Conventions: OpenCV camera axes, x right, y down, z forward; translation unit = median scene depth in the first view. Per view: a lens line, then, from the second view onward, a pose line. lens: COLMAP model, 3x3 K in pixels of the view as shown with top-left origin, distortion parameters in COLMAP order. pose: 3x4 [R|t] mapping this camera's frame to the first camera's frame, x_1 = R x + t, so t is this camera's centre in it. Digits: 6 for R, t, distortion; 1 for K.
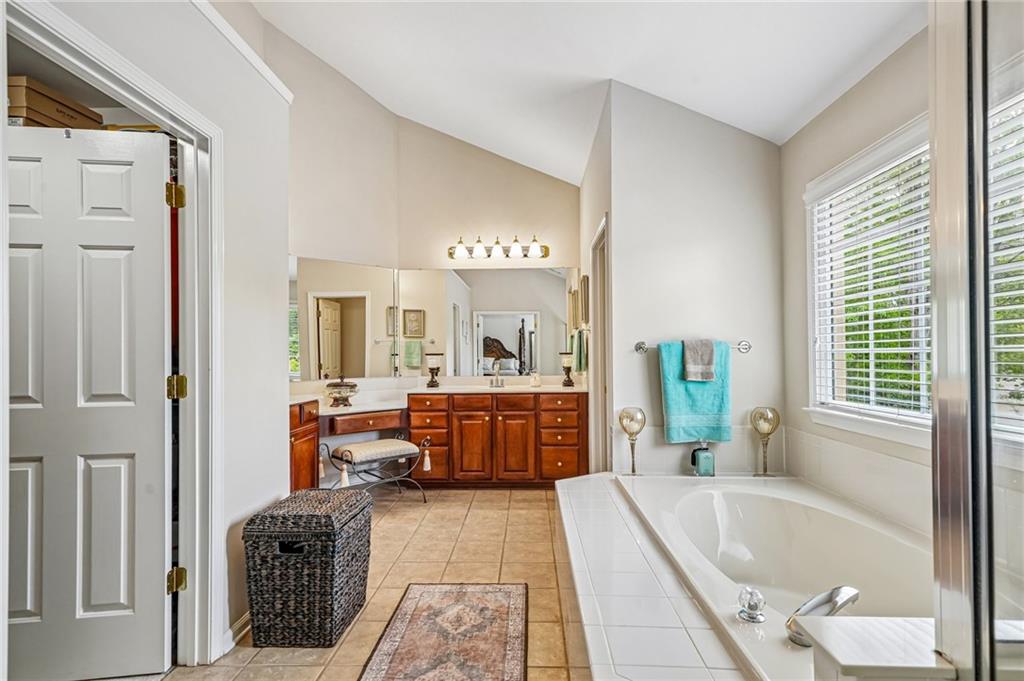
lens RADIAL K [[471.7, 0, 515.5], [0, 471.7, 349.7], [0, 0, 1]] dist [0.000094, -0.000051]
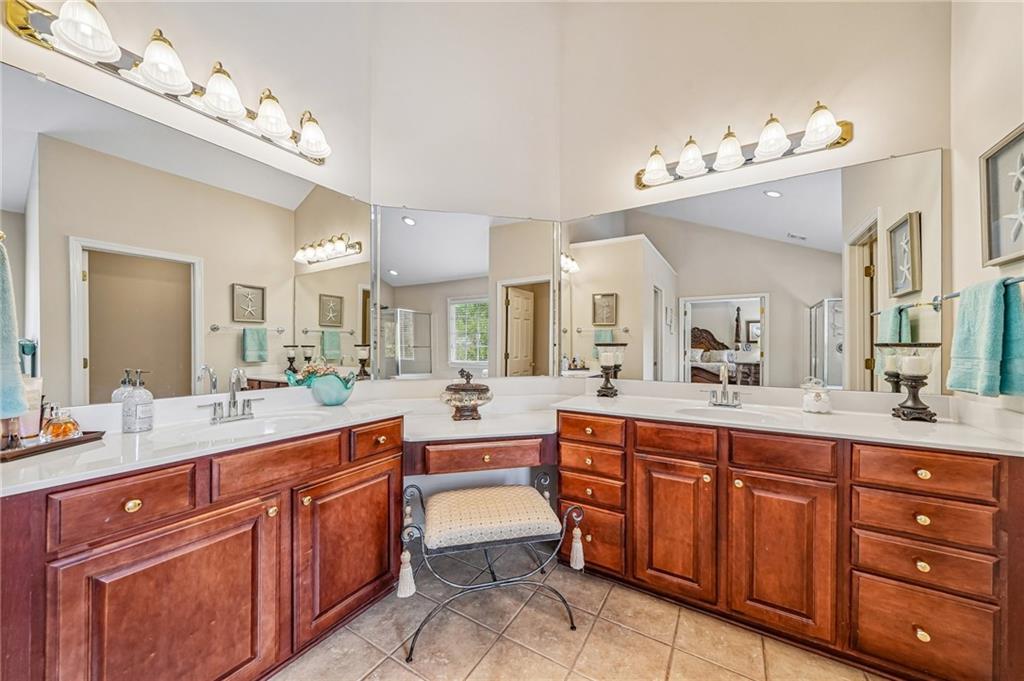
lens RADIAL K [[357.1, 0, 517.1], [0, 357.1, 347.5], [0, 0, 1]] dist [0.005061, -0.000029]
pose [[0.869655, 0.012490, -0.493502, -0.049638], [-0.003806, 0.999820, 0.018597, 0.005909], [0.493645, -0.014294, 0.869546, 0.584268]]
